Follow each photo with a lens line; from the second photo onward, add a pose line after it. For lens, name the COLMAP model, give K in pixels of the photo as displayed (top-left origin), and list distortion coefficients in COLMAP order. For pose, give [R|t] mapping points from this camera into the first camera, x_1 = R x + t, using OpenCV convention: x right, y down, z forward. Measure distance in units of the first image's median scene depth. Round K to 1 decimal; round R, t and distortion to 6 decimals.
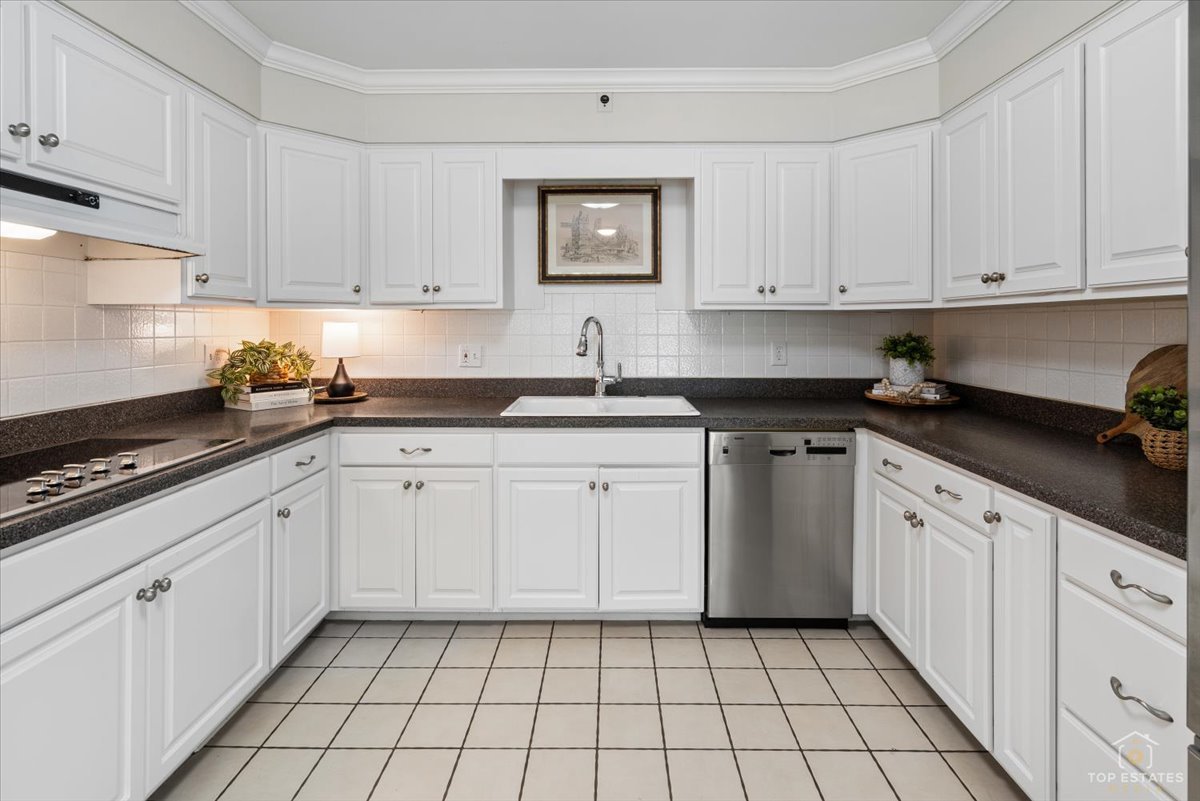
lens RADIAL K [[551.1, 0, 596.8], [0, 551.1, 325.7], [0, 0, 1]] dist [-0.005660, 0.000733]
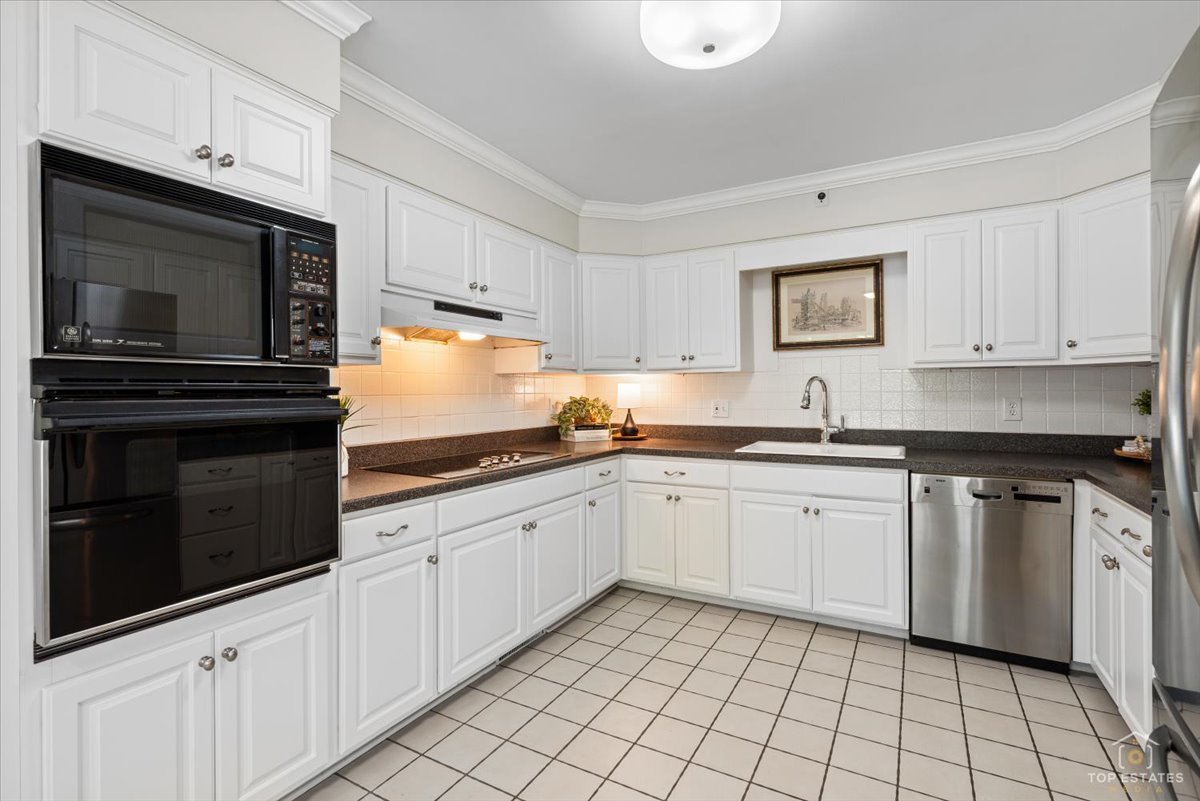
lens RADIAL K [[551.1, 0, 621.5], [0, 551.1, 389.4], [0, 0, 1]] dist [-0.005660, 0.000733]
pose [[0.886106, -0.008439, -0.463406, 0.196141], [0.006372, 0.999962, -0.006026, 0.019142], [0.463439, 0.002387, 0.886126, -0.296866]]
